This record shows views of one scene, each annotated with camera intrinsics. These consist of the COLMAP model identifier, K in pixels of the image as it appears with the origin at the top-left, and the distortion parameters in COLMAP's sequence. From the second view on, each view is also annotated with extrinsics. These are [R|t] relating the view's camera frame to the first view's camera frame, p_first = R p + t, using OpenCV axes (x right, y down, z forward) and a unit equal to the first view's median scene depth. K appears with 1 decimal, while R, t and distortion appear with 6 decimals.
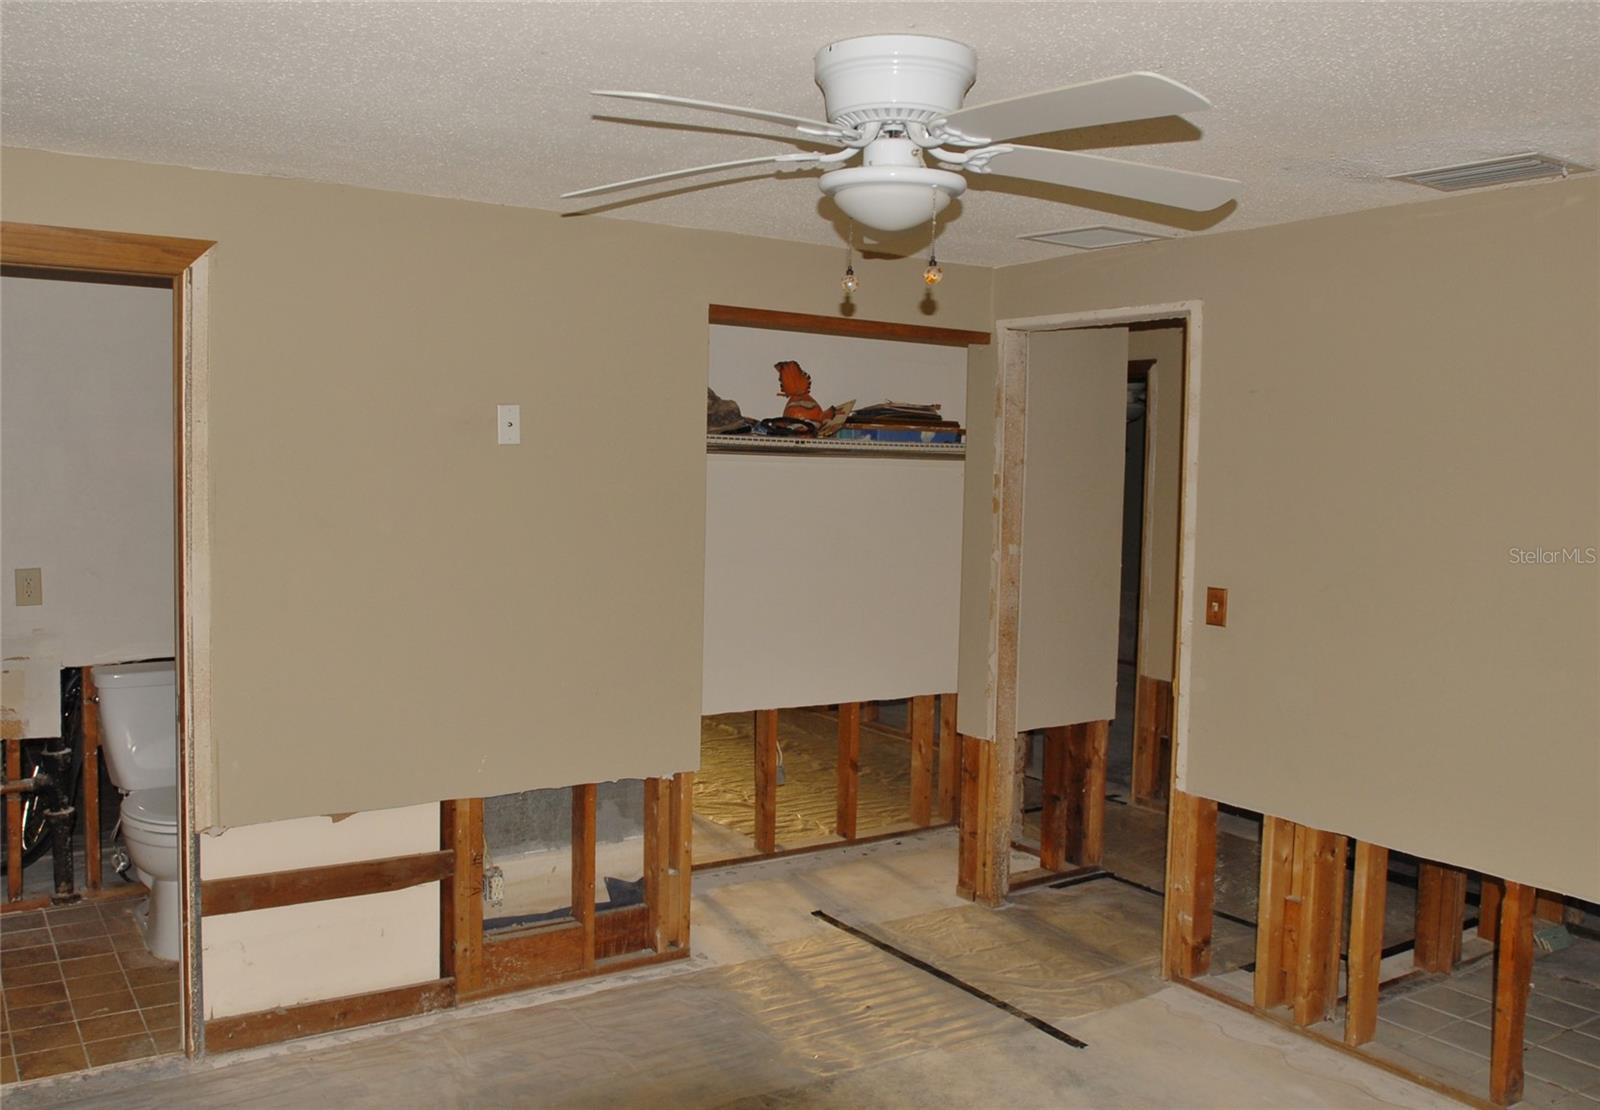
lens RADIAL K [[1429.2, 0, 800.0], [0, 1429.2, 555.0], [0, 0, 1]] dist [-0.000123, 0.003752]
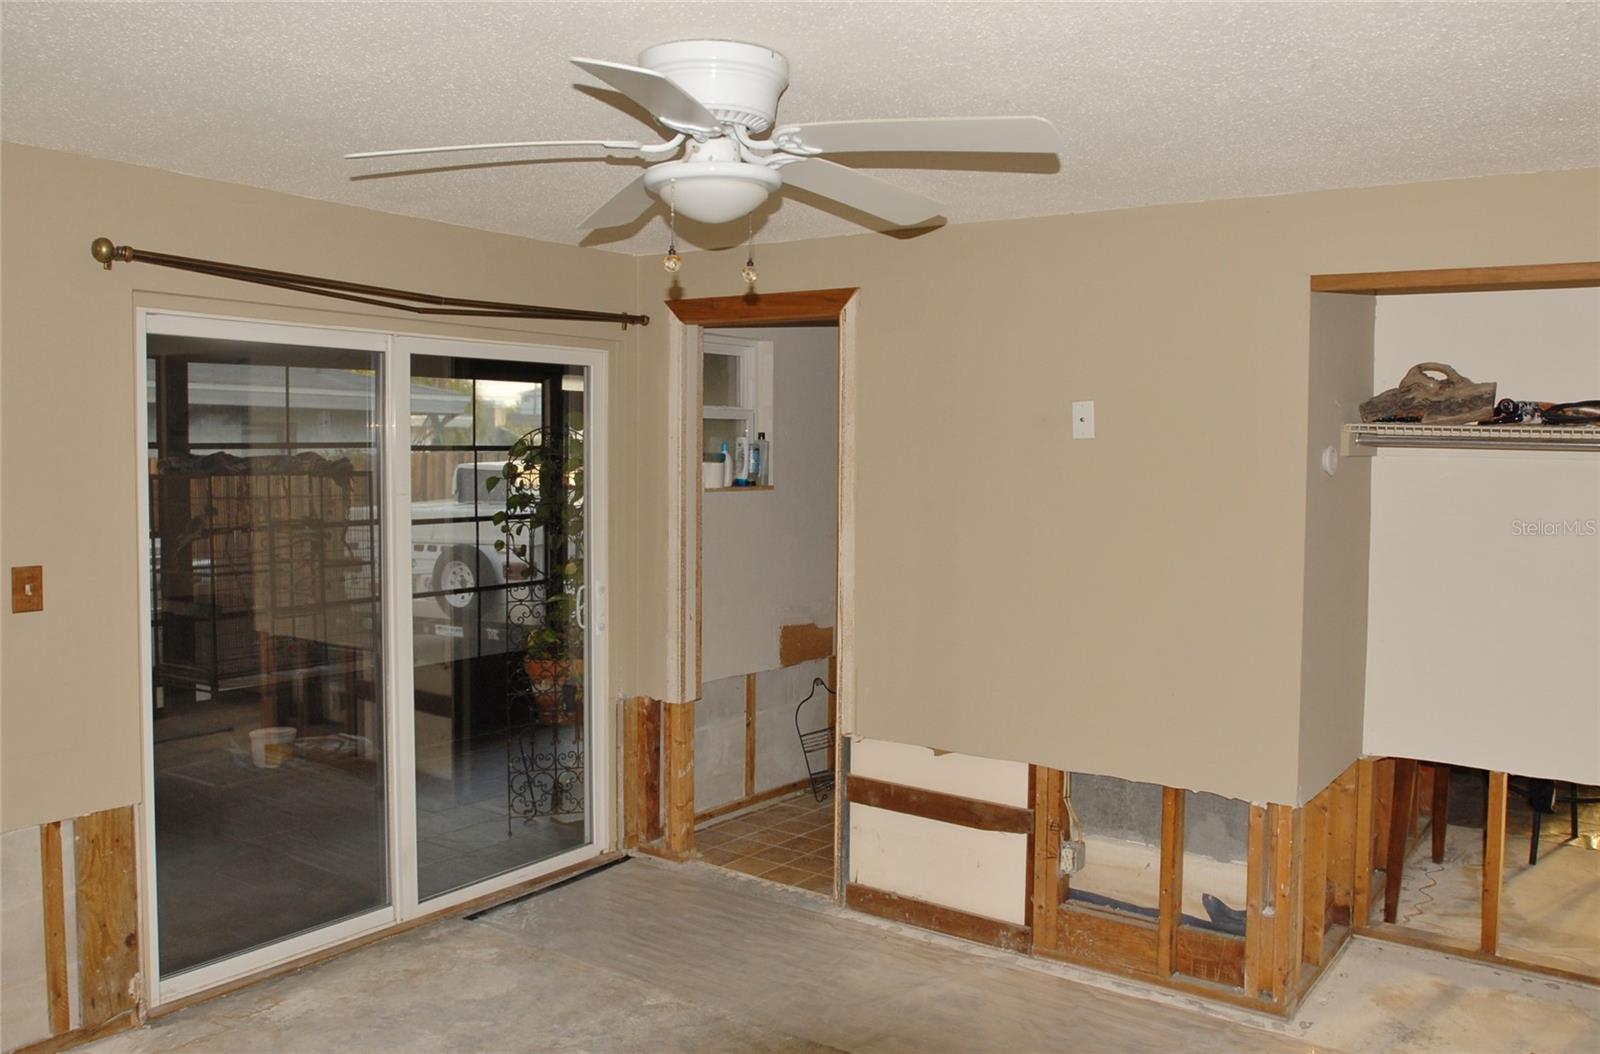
lens RADIAL K [[1321.3, 0, 800.0], [0, 1321.3, 527.0], [0, 0, 1]] dist [-0.007900, 0.007230]
pose [[0.360638, 0.036116, -0.932007, 0.608759], [-0.074351, 0.997183, 0.009872, -0.006032], [0.929738, 0.065735, 0.362307, 0.442830]]
